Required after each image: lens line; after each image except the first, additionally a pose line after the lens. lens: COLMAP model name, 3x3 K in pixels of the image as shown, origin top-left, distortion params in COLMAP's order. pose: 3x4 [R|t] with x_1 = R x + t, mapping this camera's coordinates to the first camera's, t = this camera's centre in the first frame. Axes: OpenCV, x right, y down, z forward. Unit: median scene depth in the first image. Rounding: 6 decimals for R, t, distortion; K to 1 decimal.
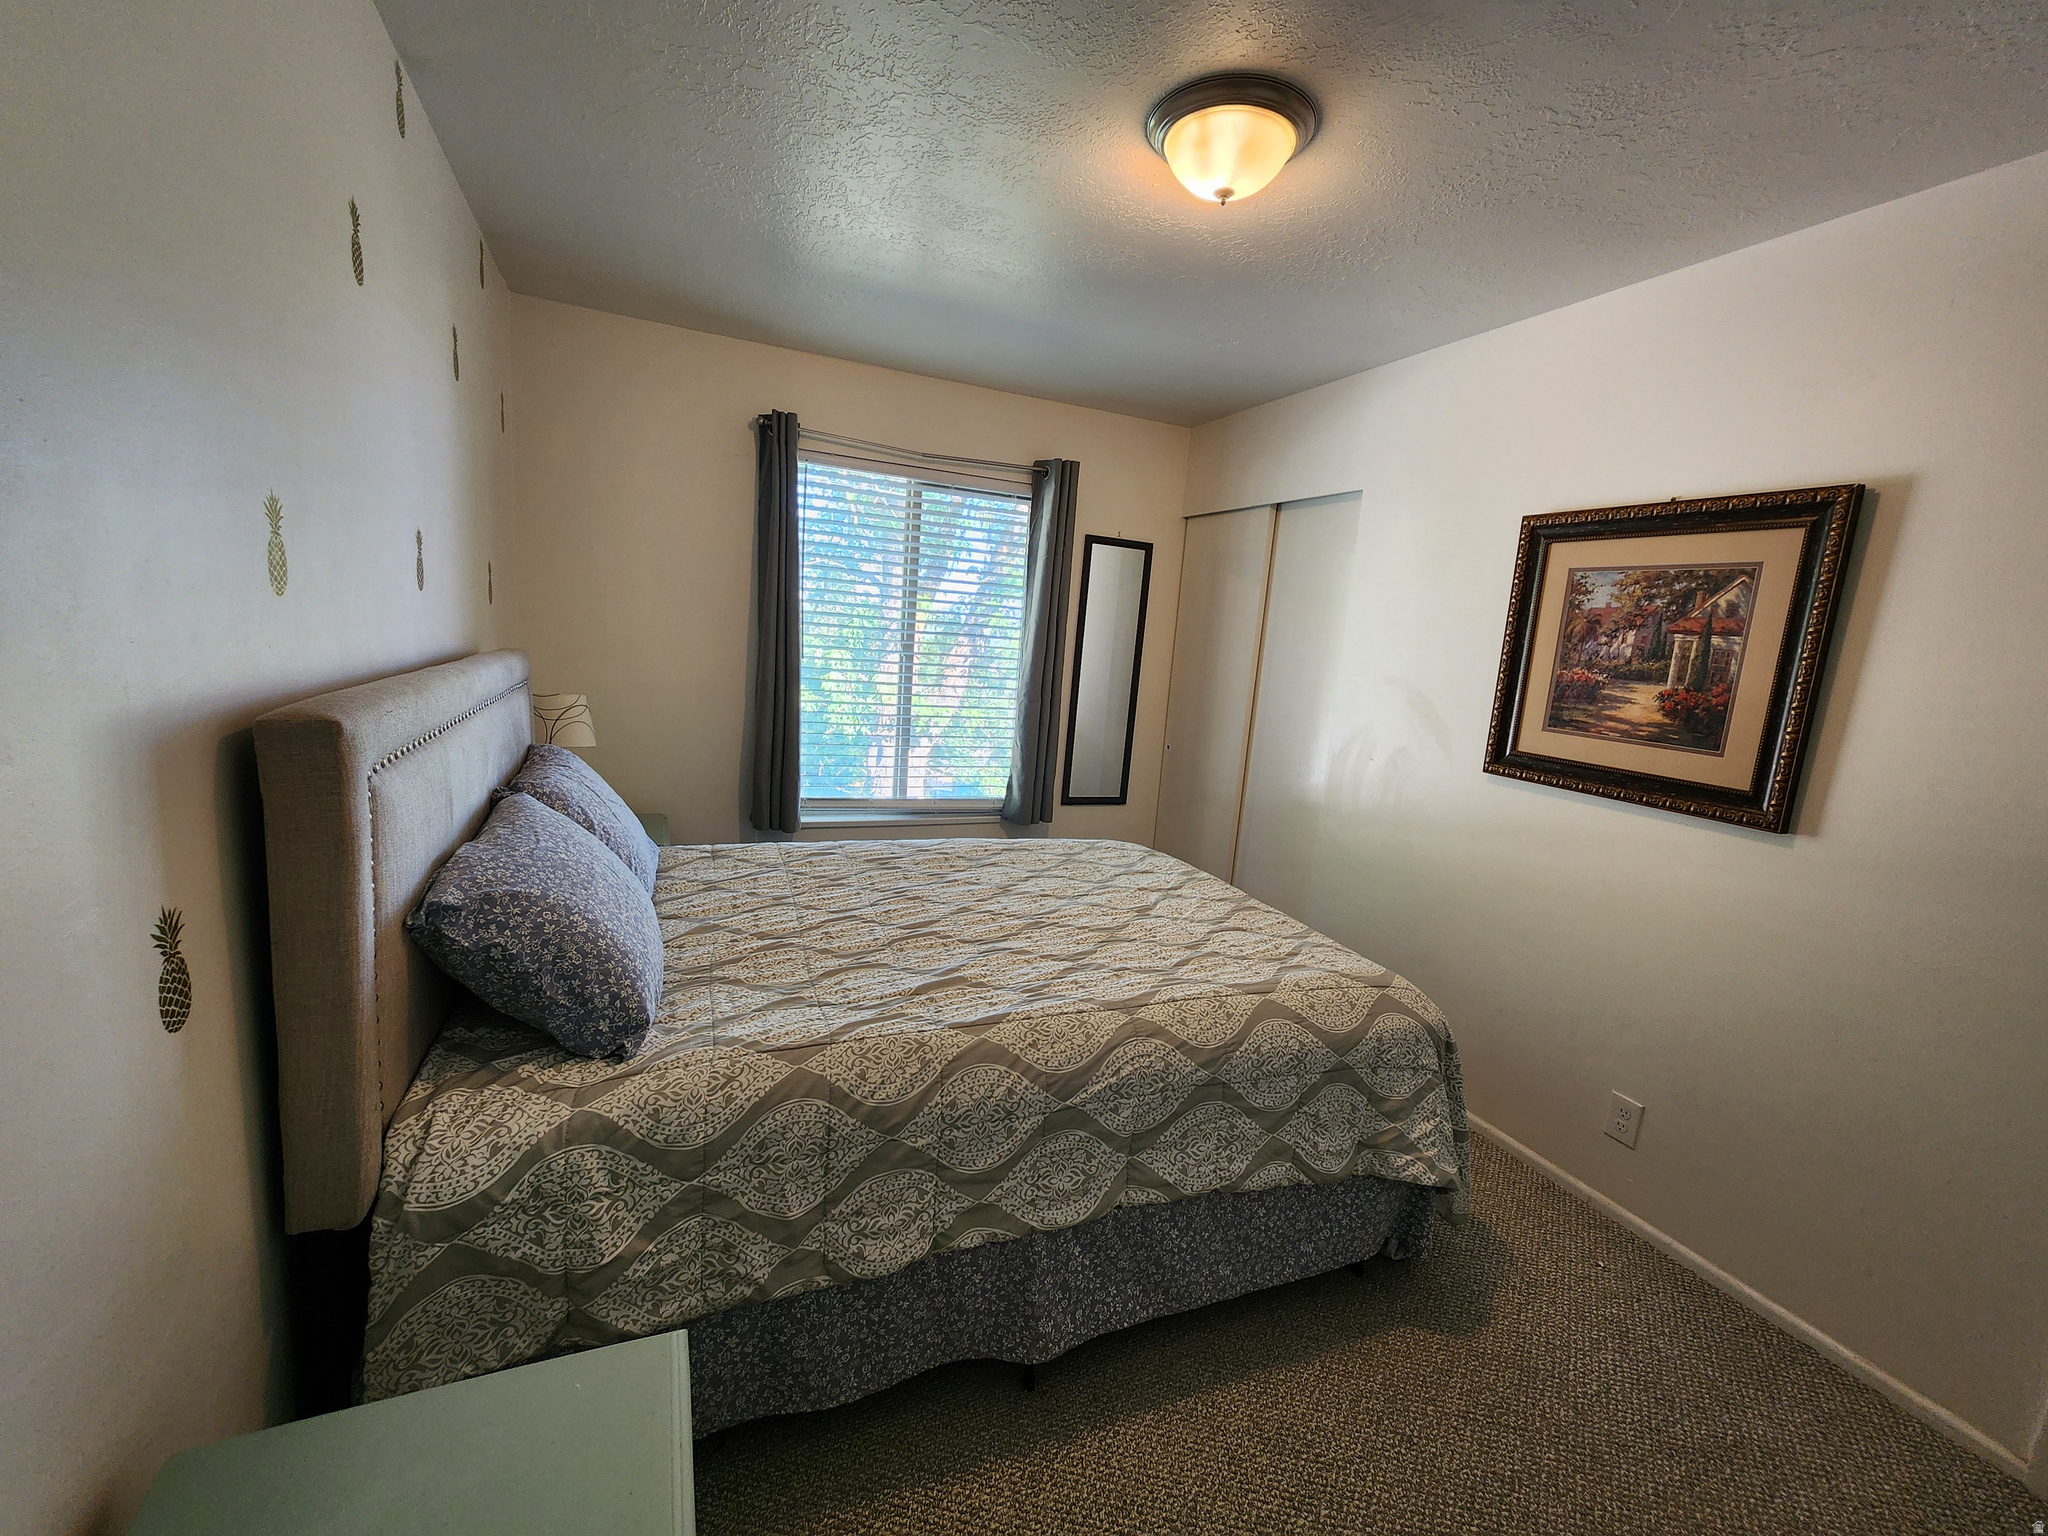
lens RADIAL K [[846.7, 0, 1021.5], [0, 846.7, 769.7], [0, 0, 1]] dist [0.001559, 0.000155]
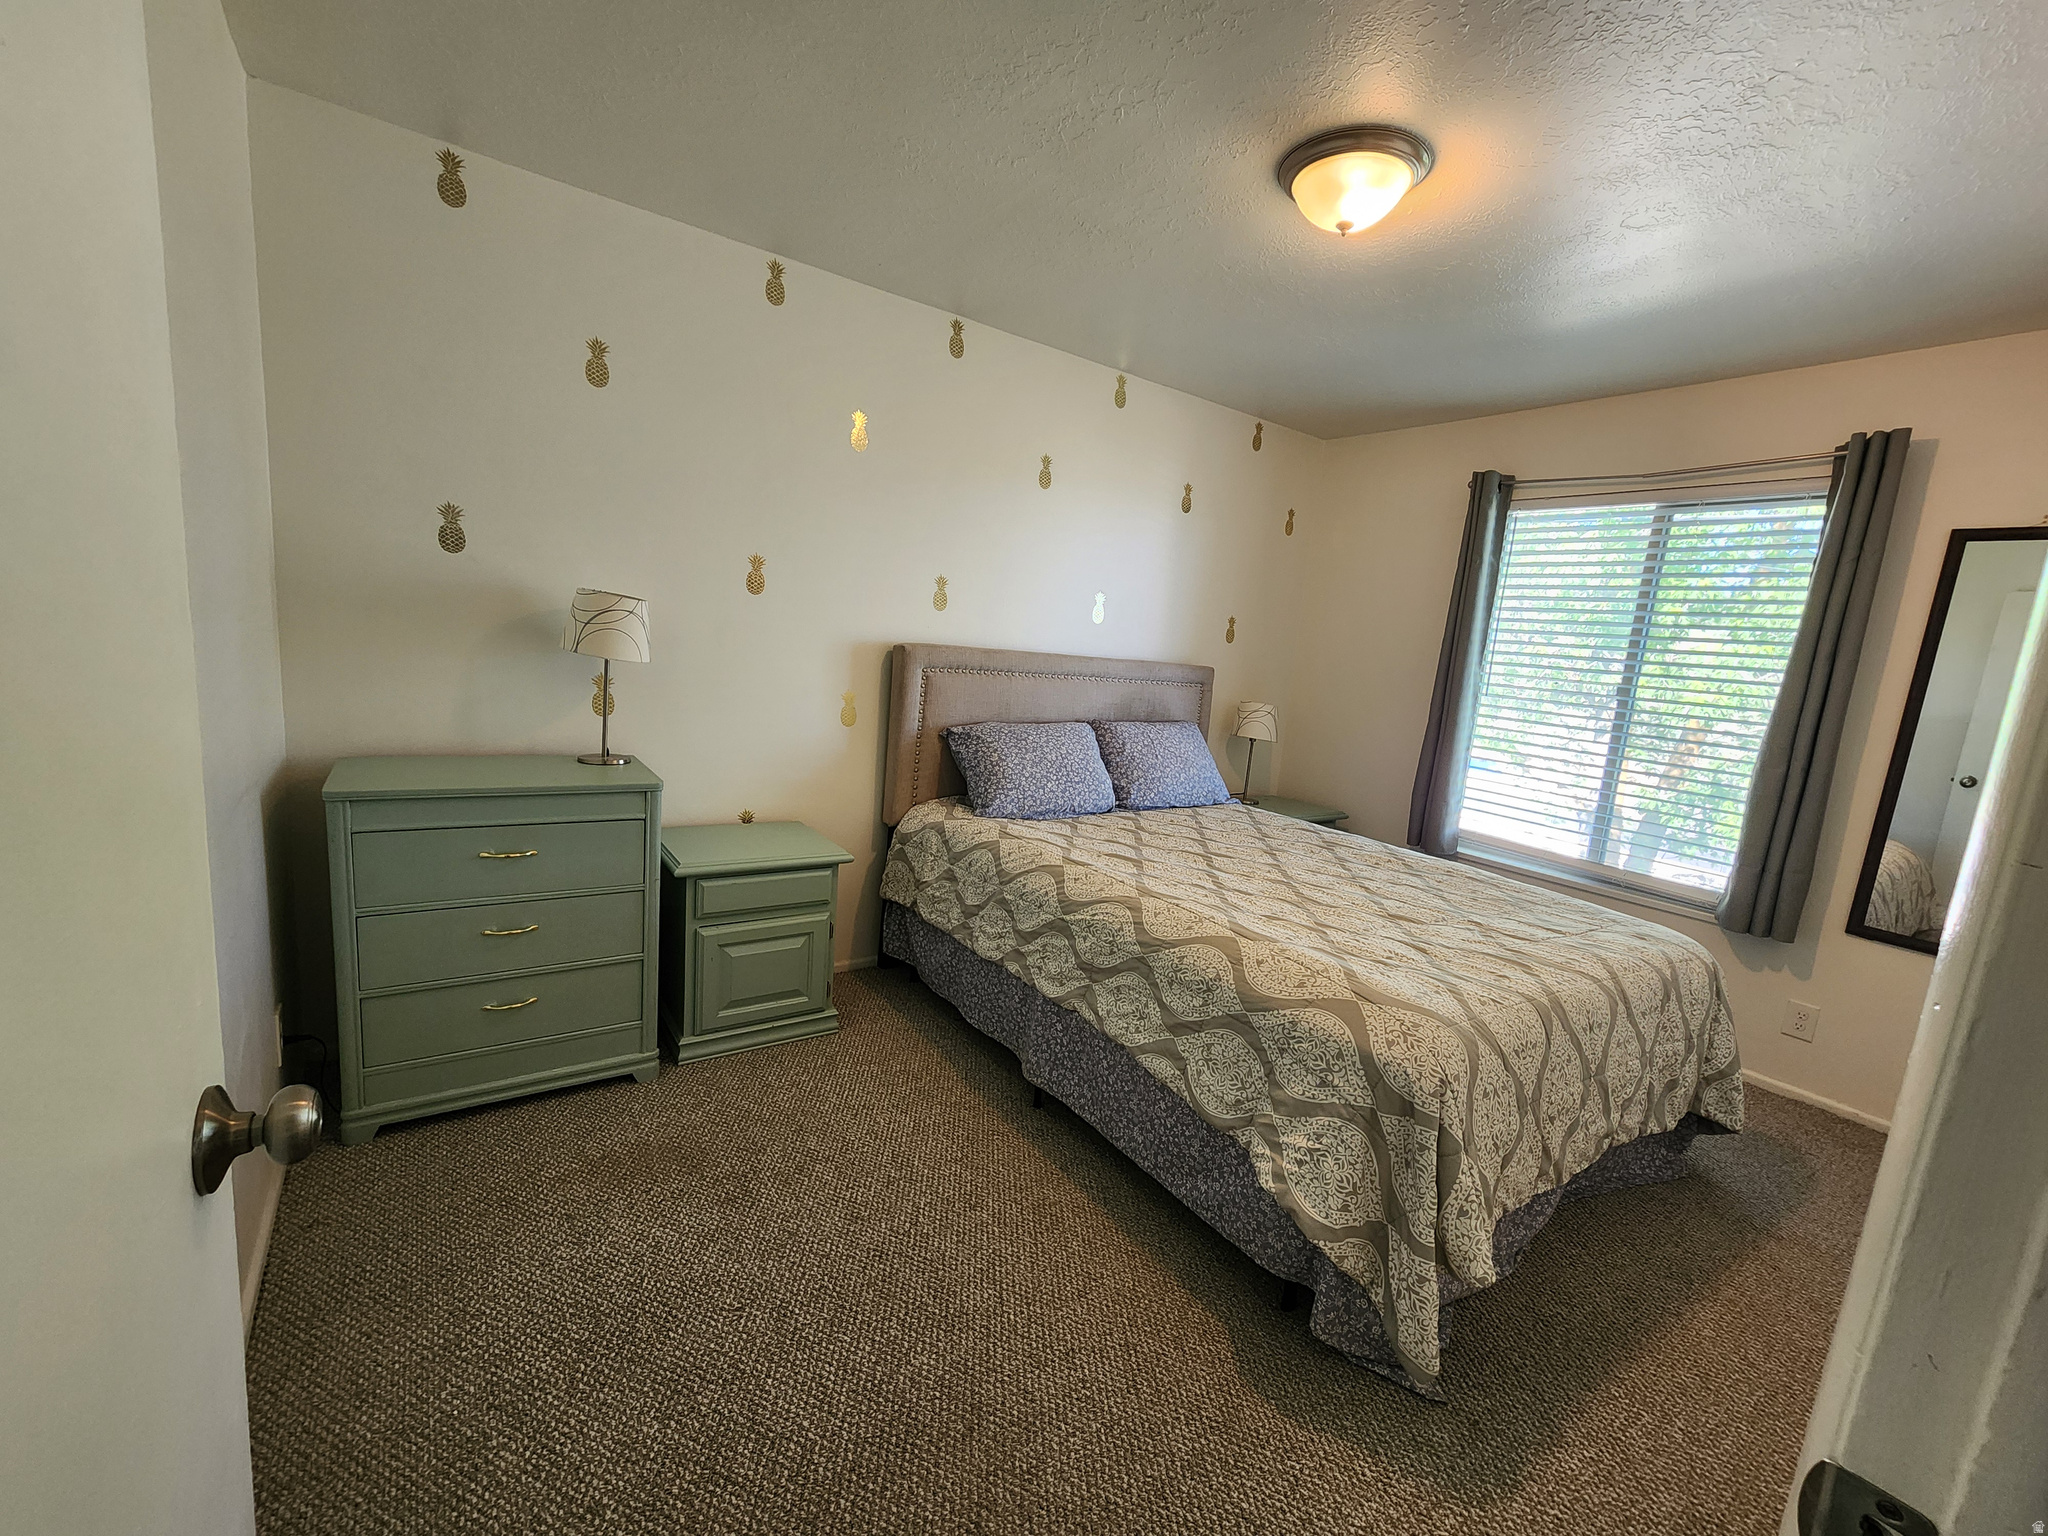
lens RADIAL K [[846.7, 0, 1015.8], [0, 846.7, 770.5], [0, 0, 1]] dist [0.001559, 0.000155]
pose [[0.202014, 0.096625, -0.974604, 1.278868], [-0.227602, 0.972508, 0.049240, 0.075859], [0.952569, 0.211875, 0.218453, 0.464098]]
